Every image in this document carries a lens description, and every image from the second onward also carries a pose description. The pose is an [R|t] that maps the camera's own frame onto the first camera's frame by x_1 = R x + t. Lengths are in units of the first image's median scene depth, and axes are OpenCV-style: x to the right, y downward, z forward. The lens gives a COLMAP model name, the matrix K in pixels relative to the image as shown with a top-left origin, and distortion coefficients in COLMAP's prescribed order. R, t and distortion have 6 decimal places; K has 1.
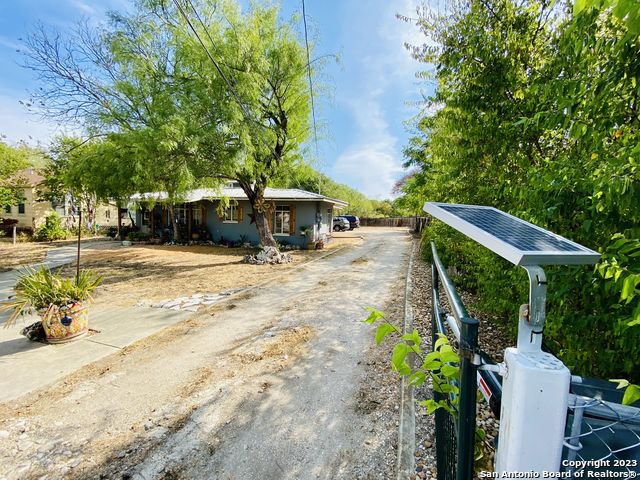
lens RADIAL K [[256.1, 0, 320.0], [0, 256.1, 240.0], [0, 0, 1]] dist [0.001298, -0.000191]
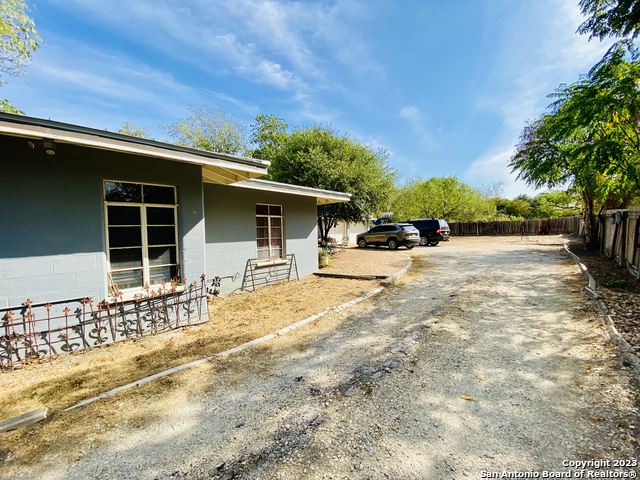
lens RADIAL K [[256.1, 0, 320.0], [0, 256.1, 240.0], [0, 0, 1]] dist [0.001298, -0.000191]
pose [[0.908589, -0.034675, -0.416249, 0.272777], [0.014897, 0.998604, -0.050669, -0.051685], [0.417425, 0.039836, 0.907838, 0.801534]]
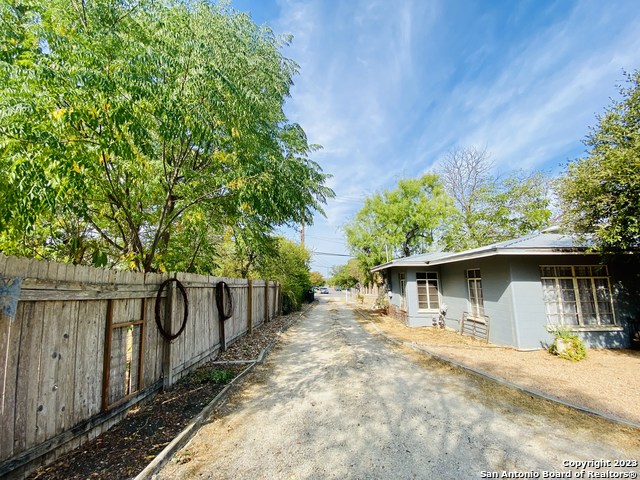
lens RADIAL K [[256.1, 0, 320.0], [0, 256.1, 240.0], [0, 0, 1]] dist [0.001298, -0.000191]
pose [[-0.937576, -0.156948, -0.310351, 0.532745], [-0.130302, 0.985905, -0.104937, -0.107496], [0.322446, -0.057947, -0.944812, 1.723808]]
